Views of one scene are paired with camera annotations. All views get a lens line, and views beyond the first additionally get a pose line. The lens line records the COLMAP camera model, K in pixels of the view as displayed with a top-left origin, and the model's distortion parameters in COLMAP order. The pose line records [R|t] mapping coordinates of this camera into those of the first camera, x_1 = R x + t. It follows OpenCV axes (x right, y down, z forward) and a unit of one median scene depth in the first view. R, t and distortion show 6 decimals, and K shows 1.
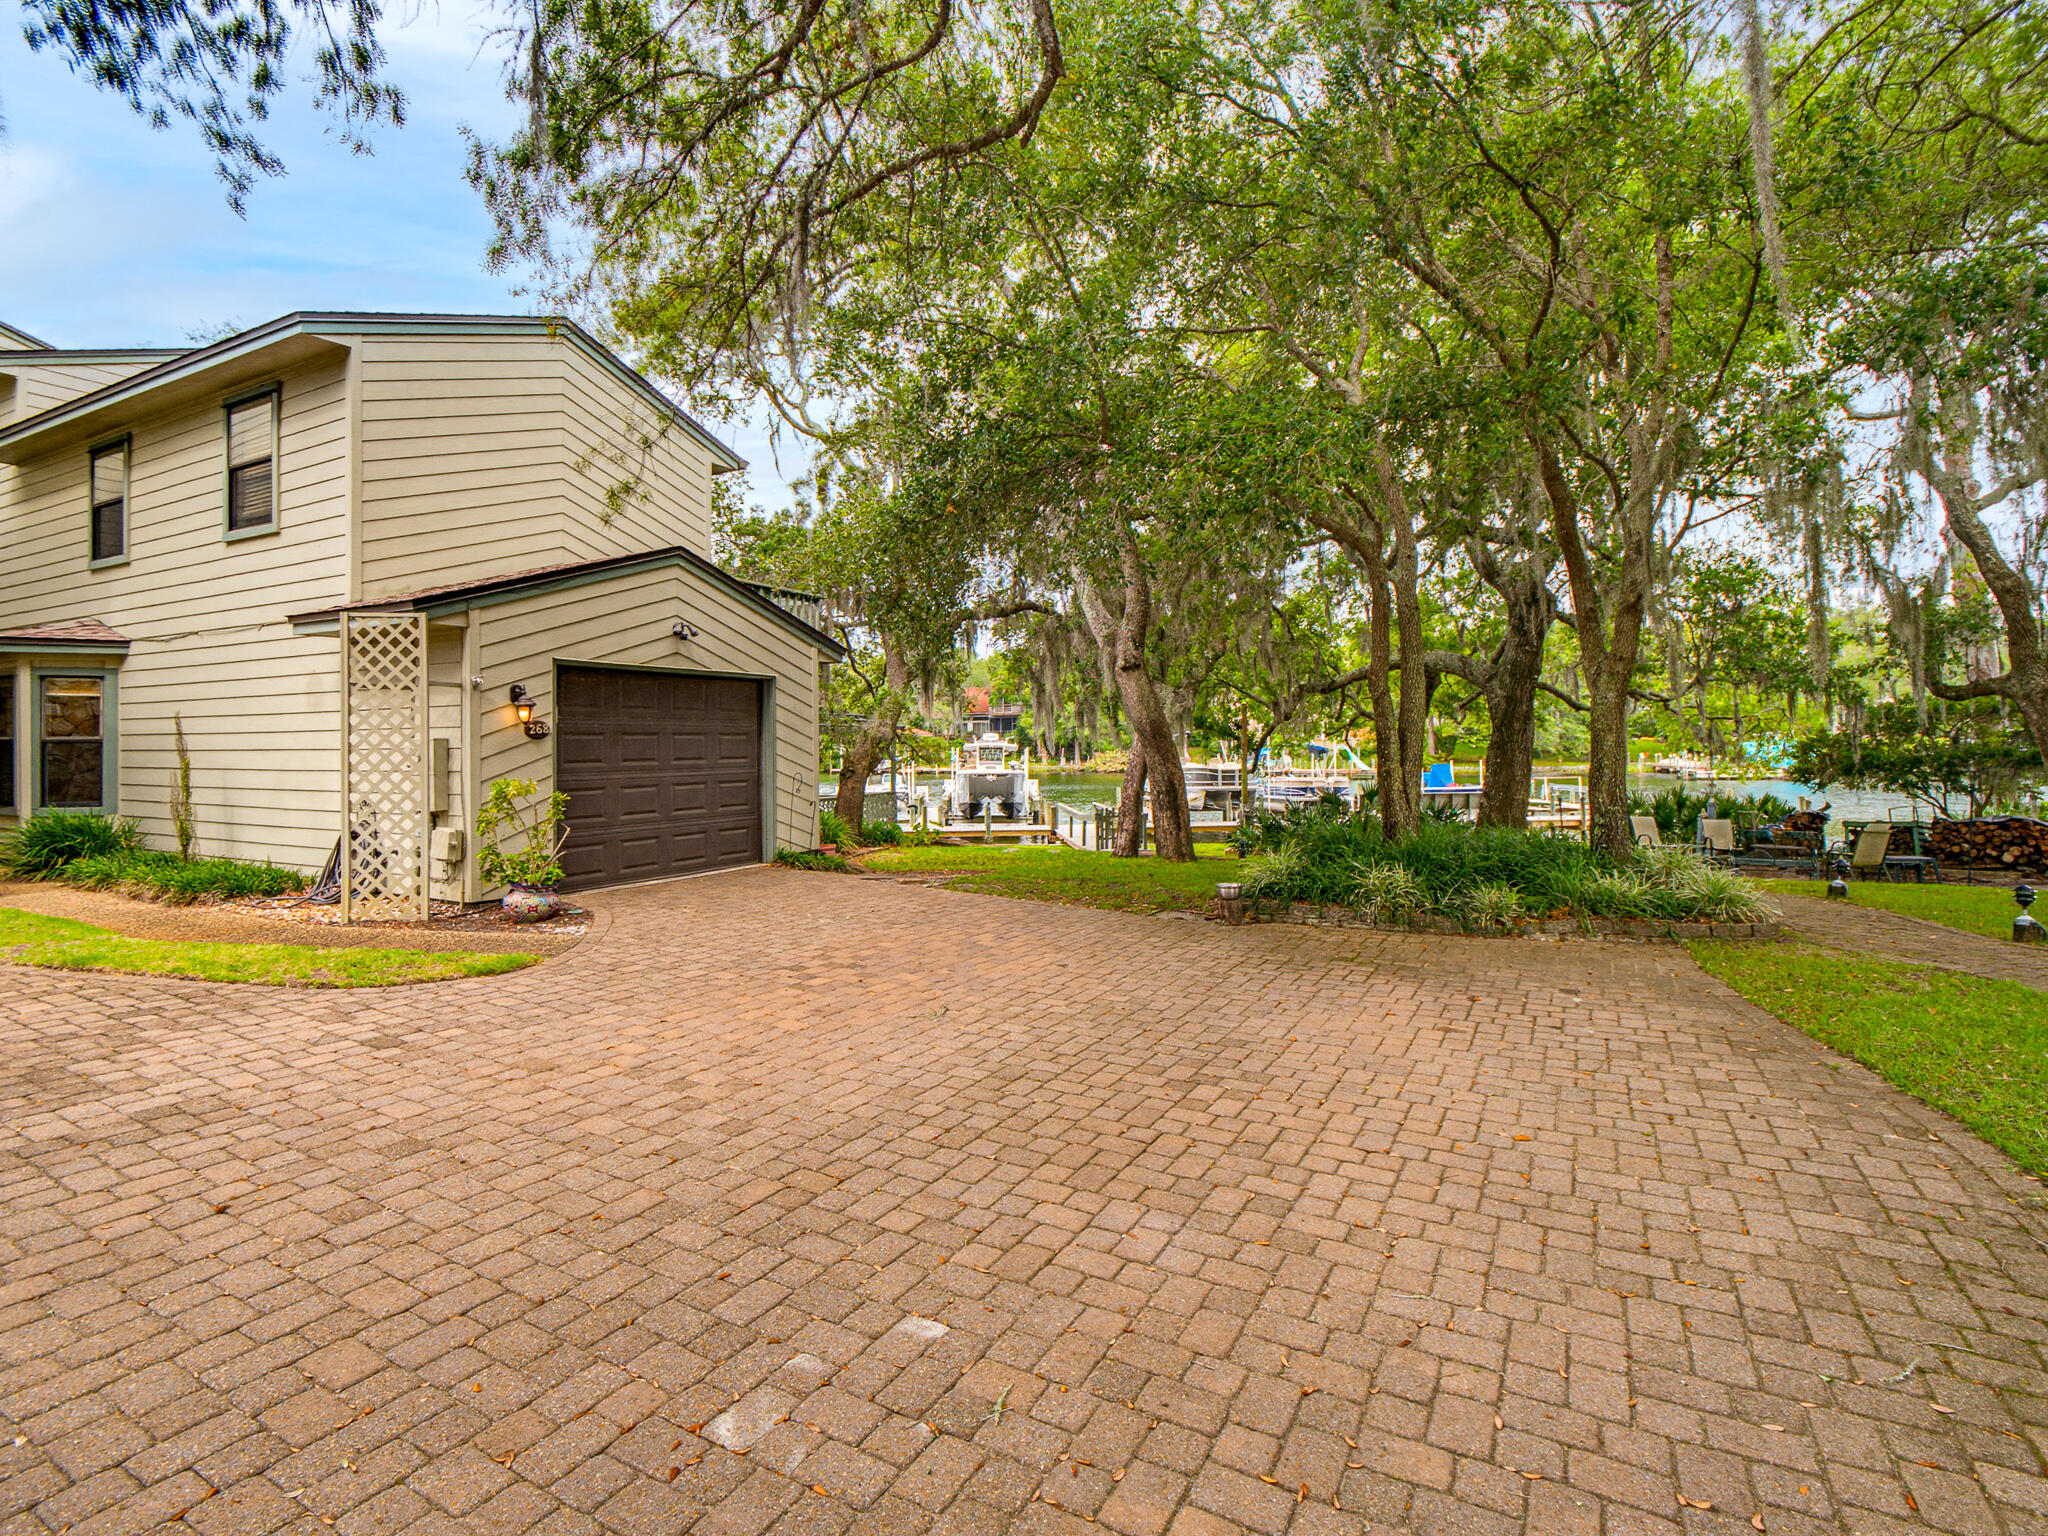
lens RADIAL K [[991.4, 0, 1024.0], [0, 991.4, 768.0], [0, 0, 1]] dist [0.003297, 0.000262]
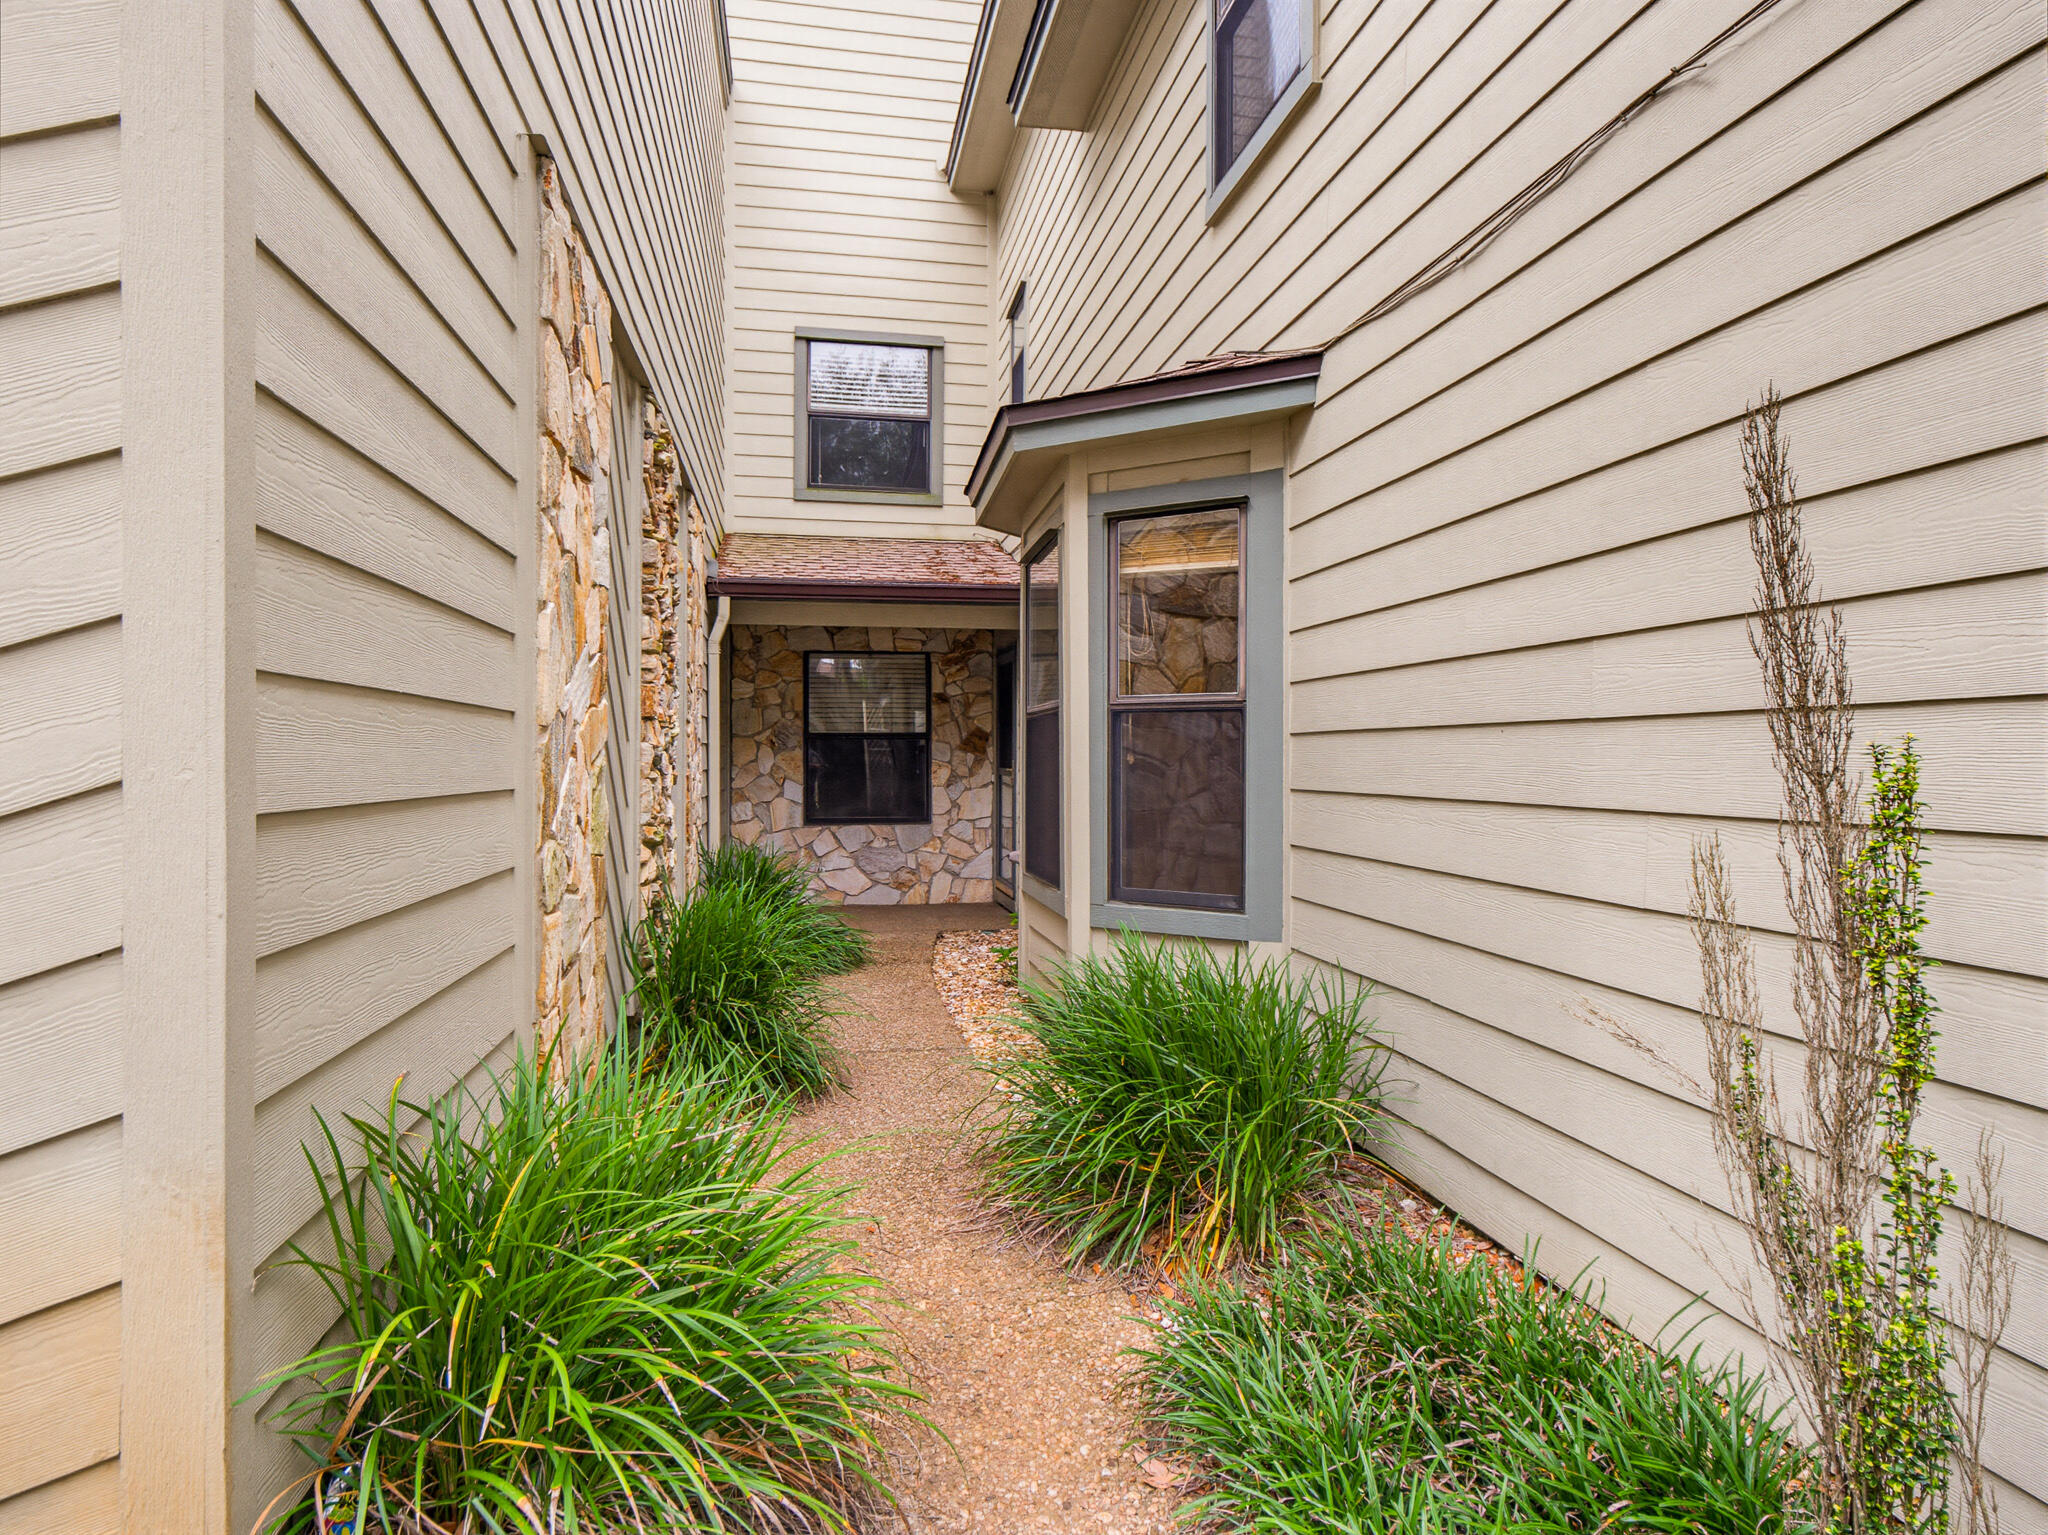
lens RADIAL K [[1188.3, 0, 1024.0], [0, 1188.3, 767.5], [0, 0, 1]] dist [-0.000131, -0.000004]
pose [[0.636107, -0.015667, -0.771442, -0.686291], [-0.001547, 0.999766, -0.021579, 0.001707], [0.771599, 0.014920, 0.635934, 0.711879]]
